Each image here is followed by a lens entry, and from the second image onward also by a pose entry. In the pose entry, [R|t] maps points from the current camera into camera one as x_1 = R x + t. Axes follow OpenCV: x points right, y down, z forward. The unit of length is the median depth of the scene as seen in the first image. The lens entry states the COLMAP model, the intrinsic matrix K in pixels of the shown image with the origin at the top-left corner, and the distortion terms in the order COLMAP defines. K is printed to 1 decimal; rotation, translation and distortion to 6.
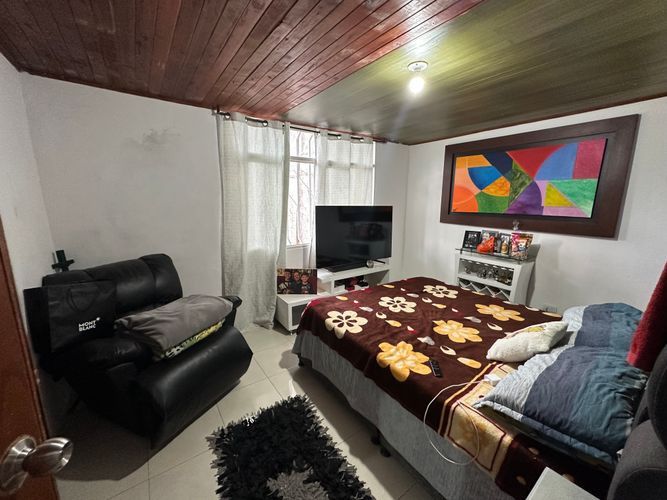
lens RADIAL K [[267.1, 0, 332.1], [0, 267.1, 248.6], [0, 0, 1]] dist [-0.003156, -0.000336]
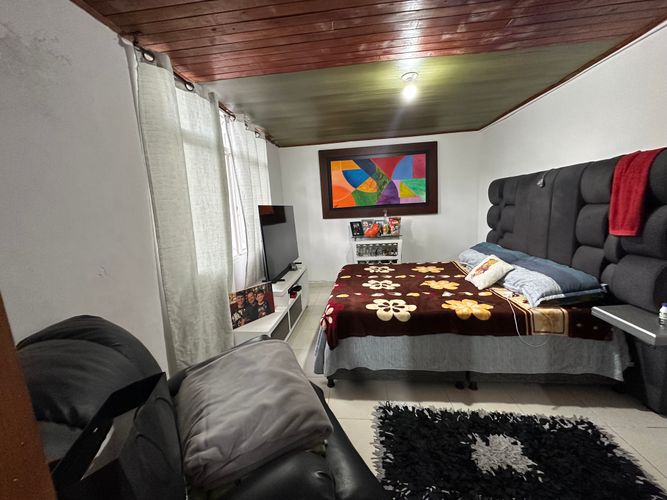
lens RADIAL K [[267.1, 0, 335.4], [0, 267.1, 248.5], [0, 0, 1]] dist [-0.003156, -0.000336]
pose [[0.653438, -0.166573, 0.738425, -0.540202], [0.200020, 0.978812, 0.043800, -0.020646], [-0.730076, 0.119079, 0.672911, 0.303748]]
